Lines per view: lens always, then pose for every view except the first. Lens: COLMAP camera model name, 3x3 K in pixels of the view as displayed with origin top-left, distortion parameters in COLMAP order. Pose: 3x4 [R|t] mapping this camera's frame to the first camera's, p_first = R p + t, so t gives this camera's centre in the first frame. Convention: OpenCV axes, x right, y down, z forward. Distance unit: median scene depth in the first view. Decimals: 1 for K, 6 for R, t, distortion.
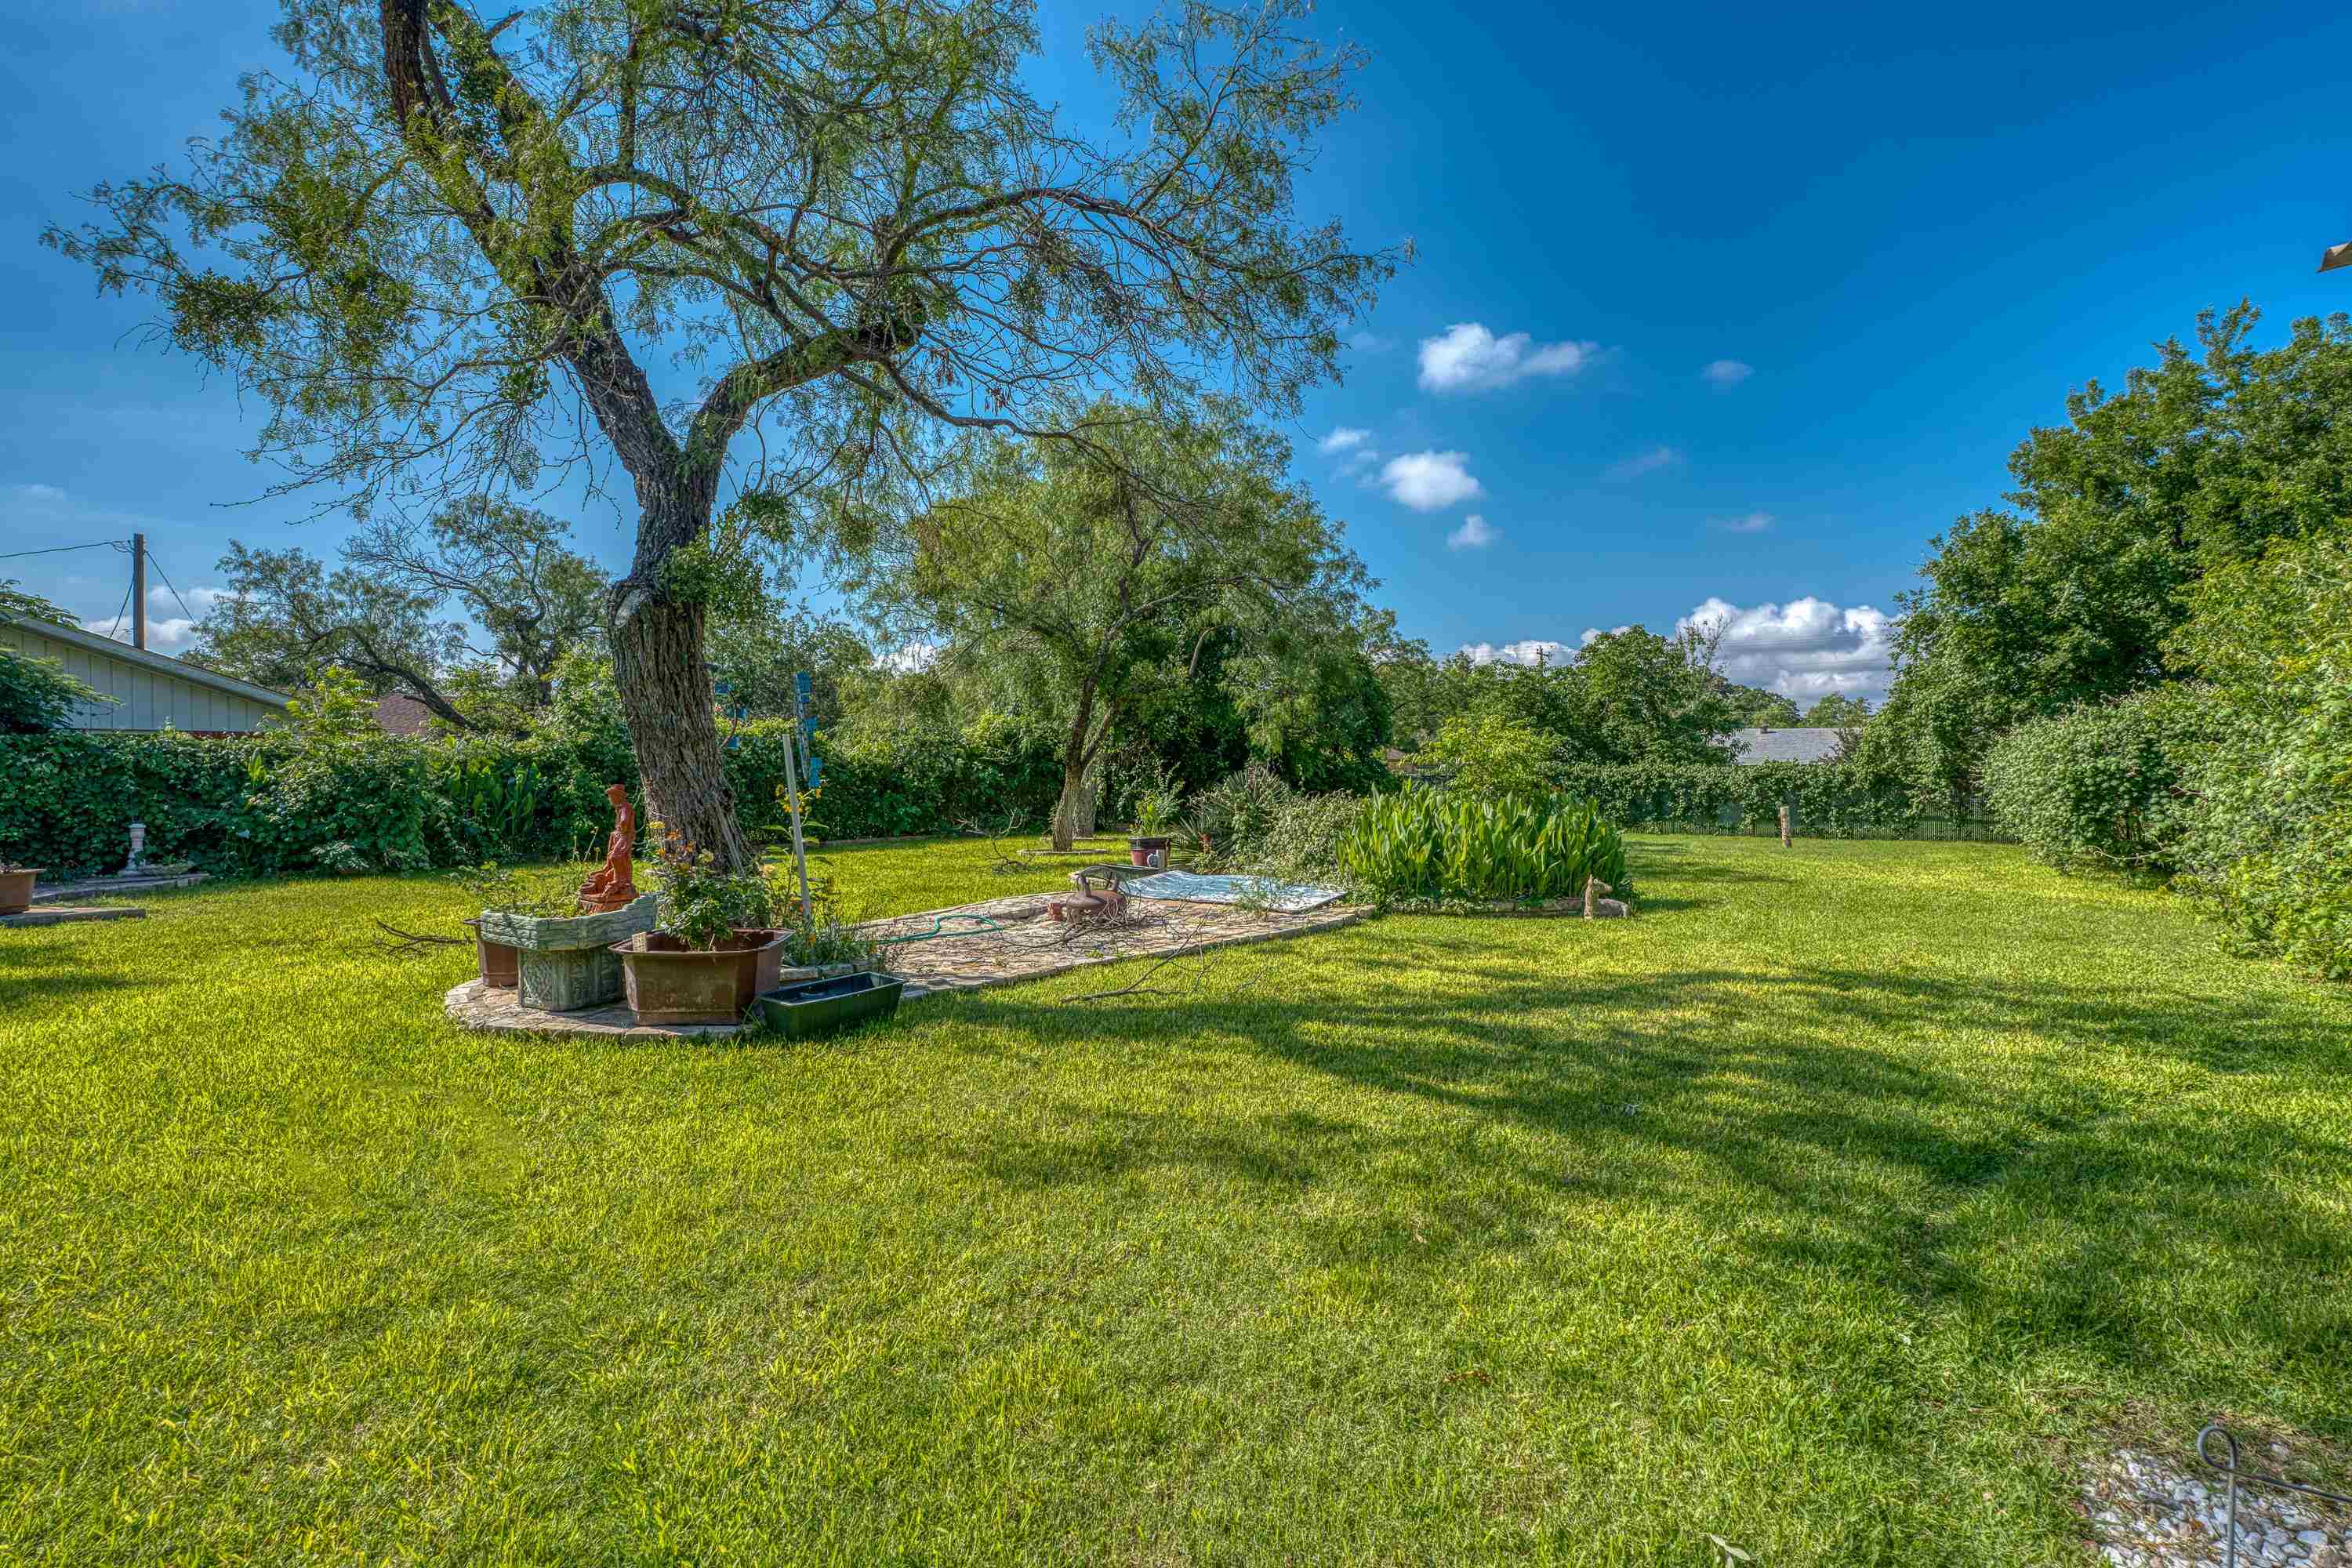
lens RADIAL K [[1108.1, 0, 1181.4], [0, 1108.1, 766.2], [0, 0, 1]] dist [0.012481, 0.000061]
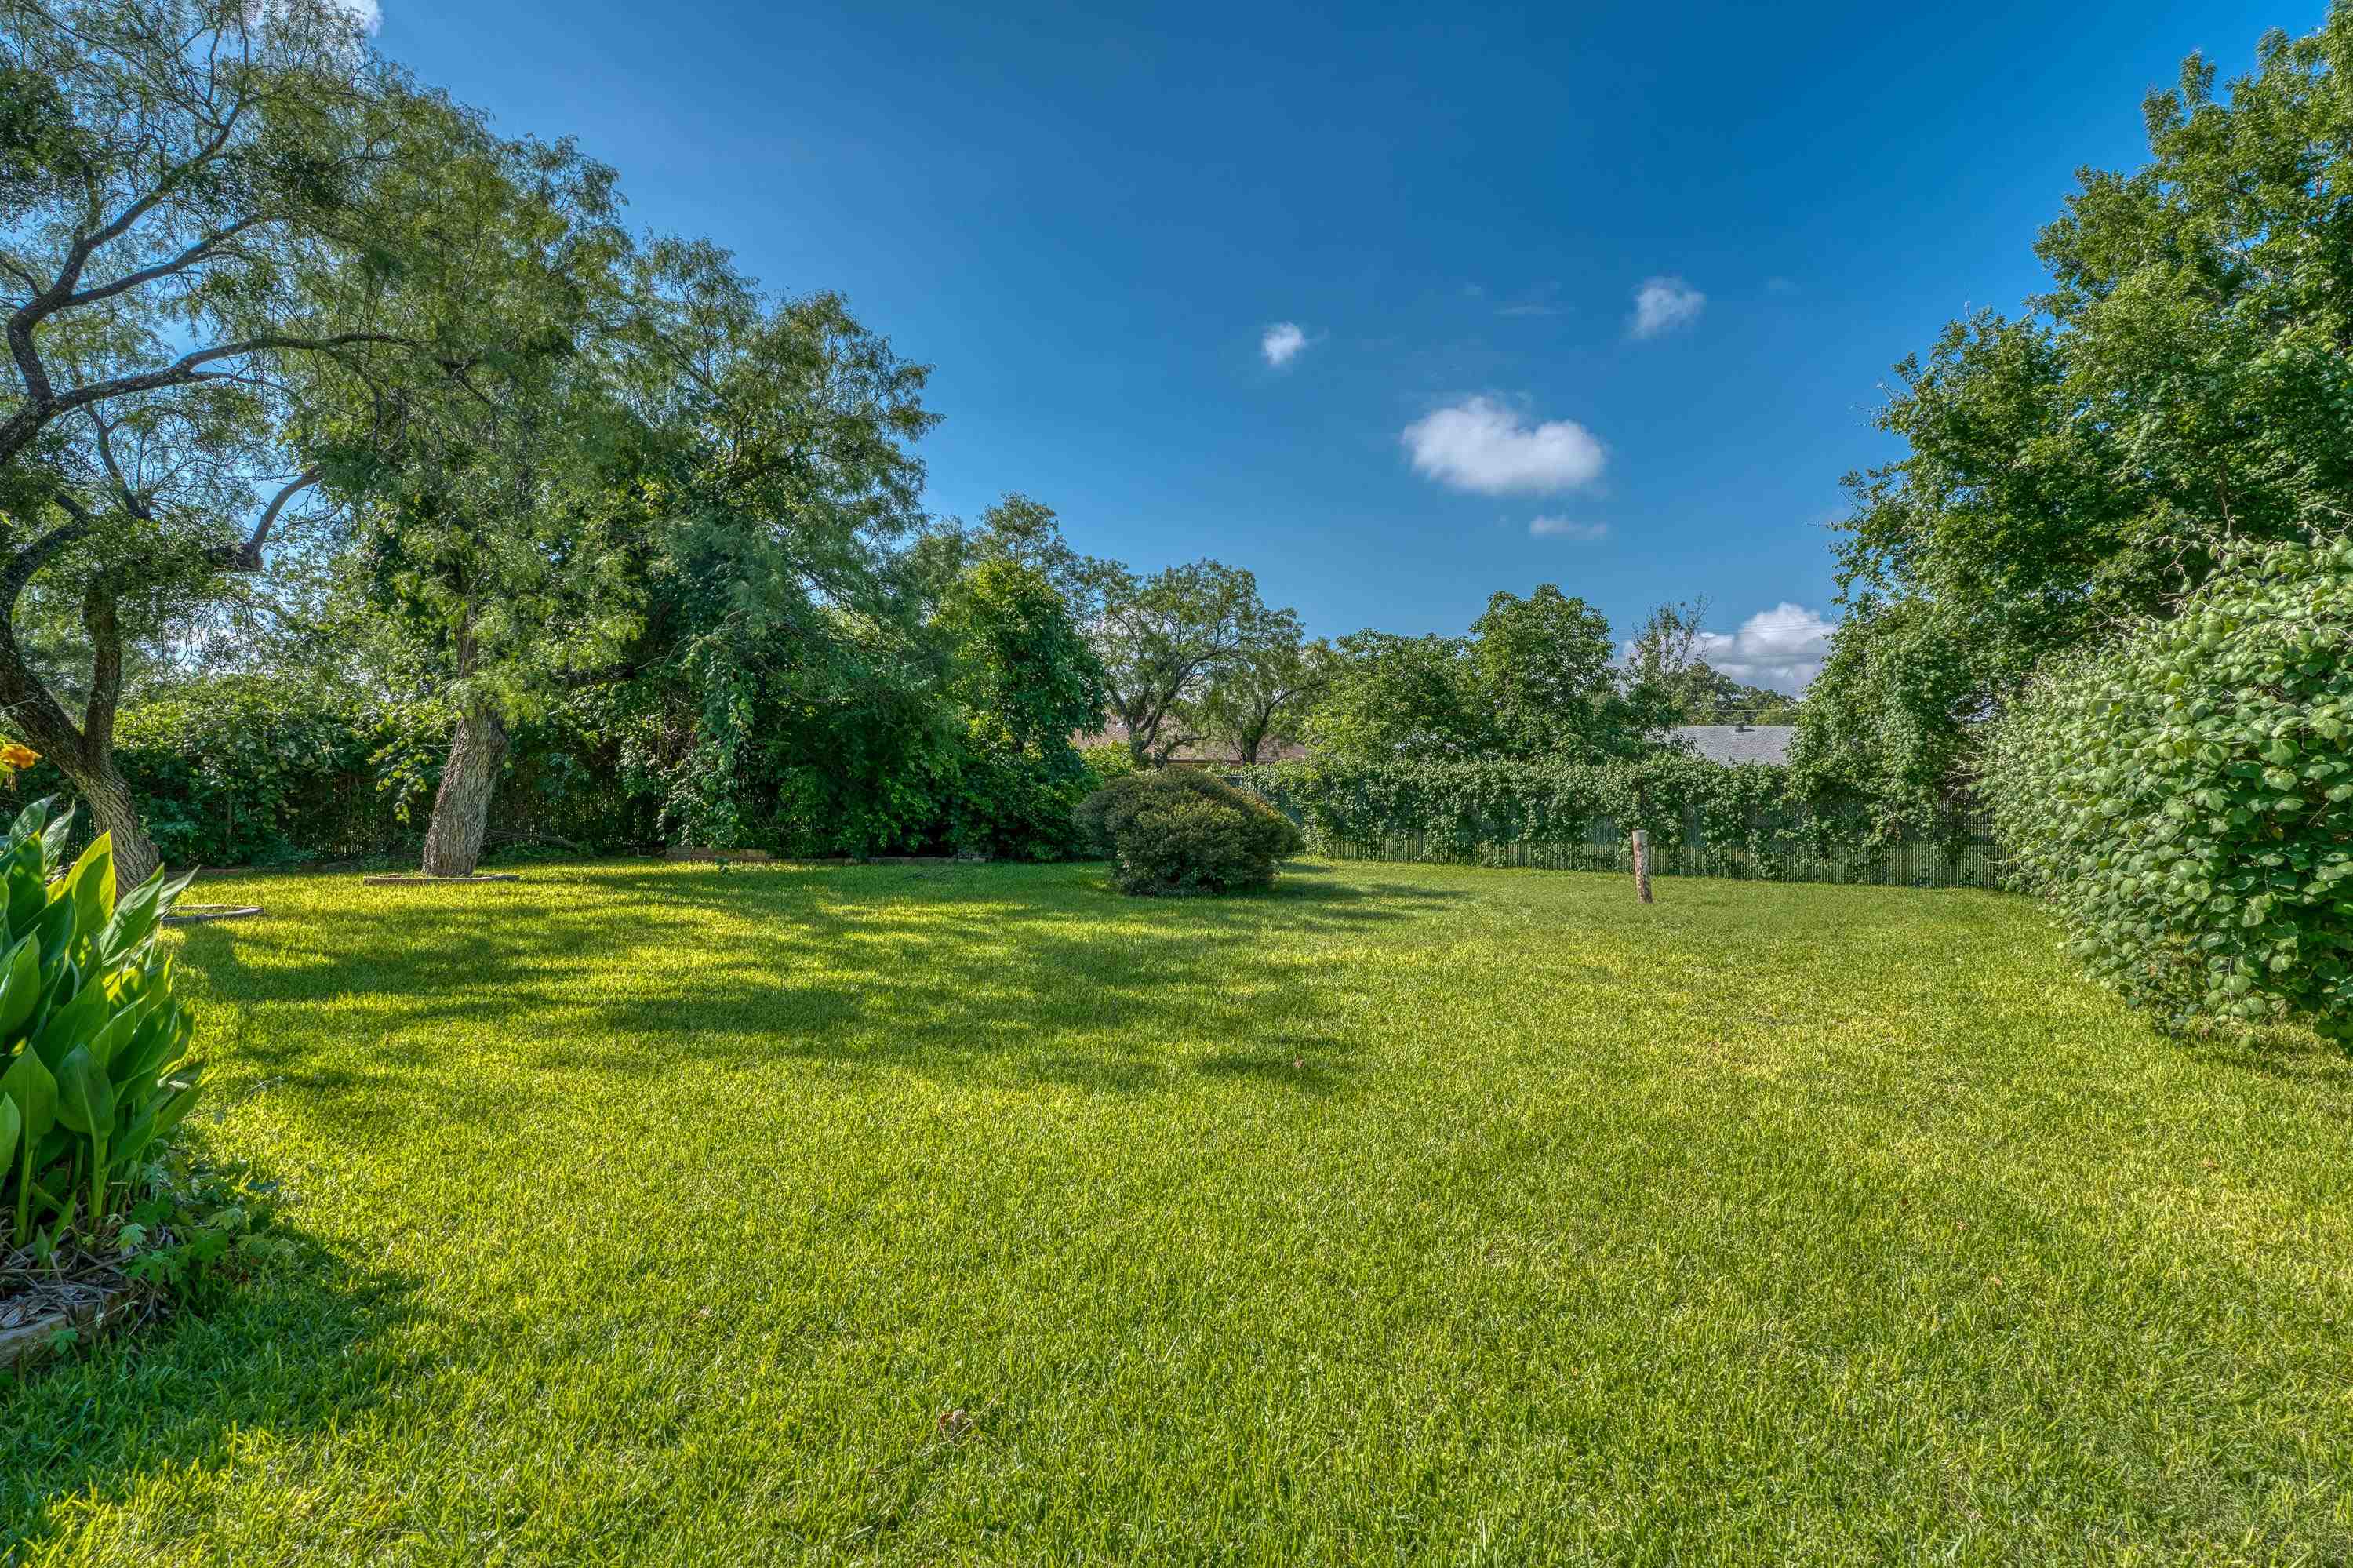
lens RADIAL K [[1108.6, 0, 1181.9], [0, 1108.6, 766.2], [0, 0, 1]] dist [0.012481, 0.000061]
pose [[0.999744, 0.004932, -0.022075, 0.299614], [-0.005080, 0.999965, -0.006629, 0.007595], [0.022041, 0.006739, 0.999734, 0.394519]]
